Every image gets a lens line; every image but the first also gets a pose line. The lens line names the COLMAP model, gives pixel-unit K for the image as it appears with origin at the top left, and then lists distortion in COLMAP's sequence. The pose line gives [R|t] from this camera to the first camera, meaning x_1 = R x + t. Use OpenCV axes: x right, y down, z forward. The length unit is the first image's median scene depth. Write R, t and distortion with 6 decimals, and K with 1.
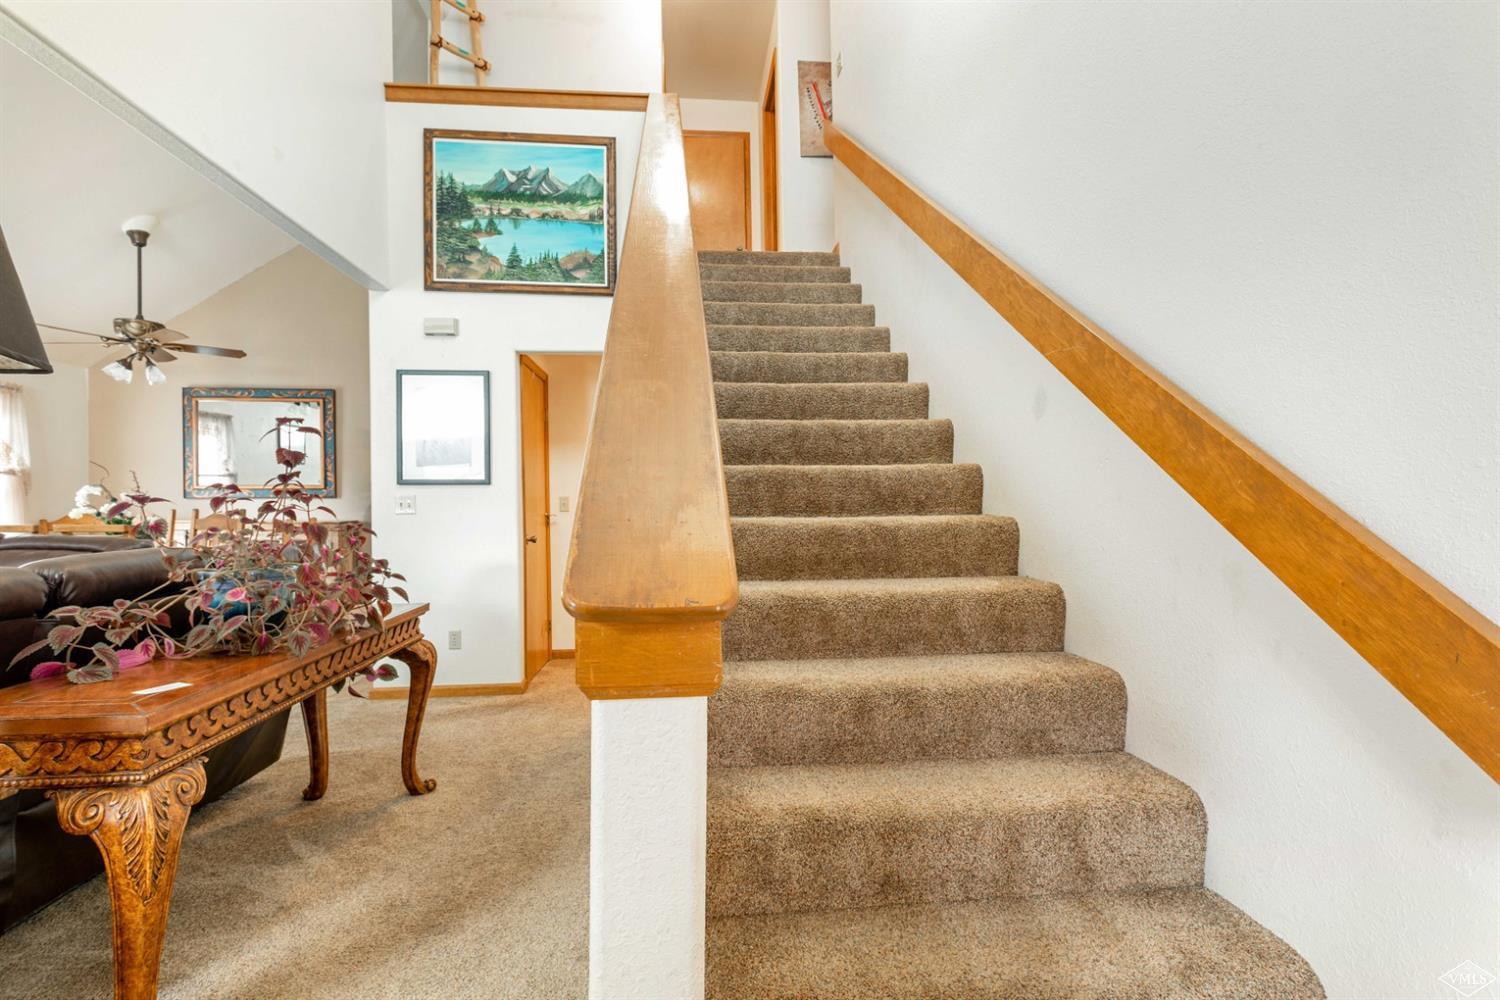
lens RADIAL K [[729.3, 0, 753.3], [0, 729.3, 492.0], [0, 0, 1]] dist [-0.017920, 0.003561]
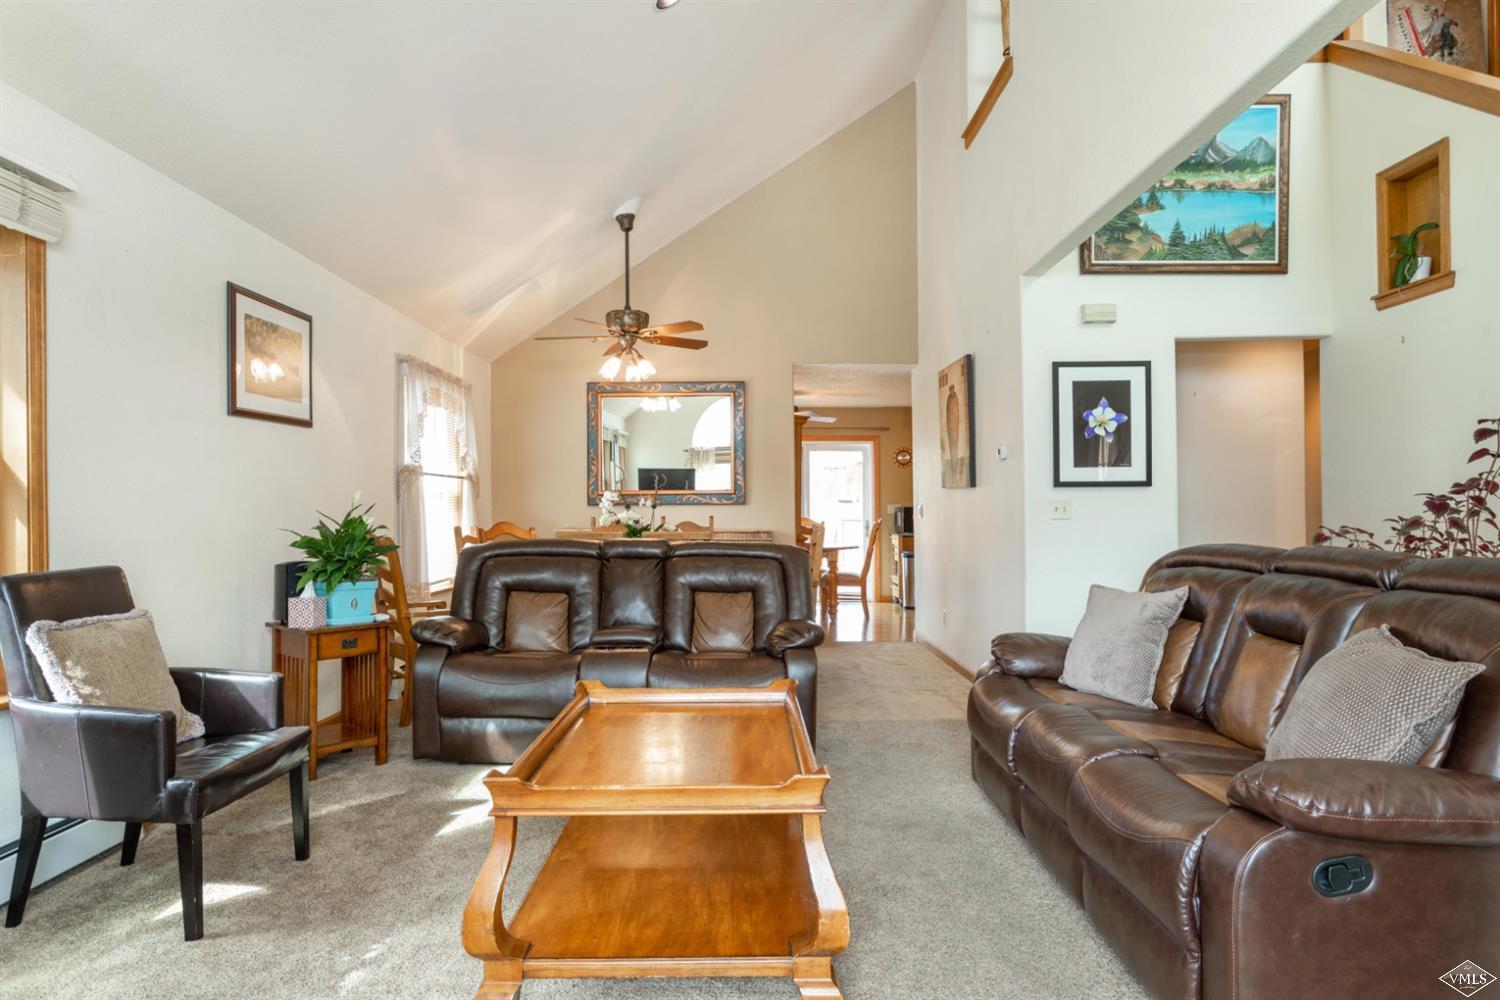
lens RADIAL K [[922.3, 0, 746.2], [0, 922.3, 506.4], [0, 0, 1]] dist [-0.010891, -0.002335]
pose [[0.991824, -0.002110, -0.127593, -0.707985], [0.003044, 0.999970, 0.007132, 0.004593], [0.127575, -0.007462, 0.991801, -0.198232]]
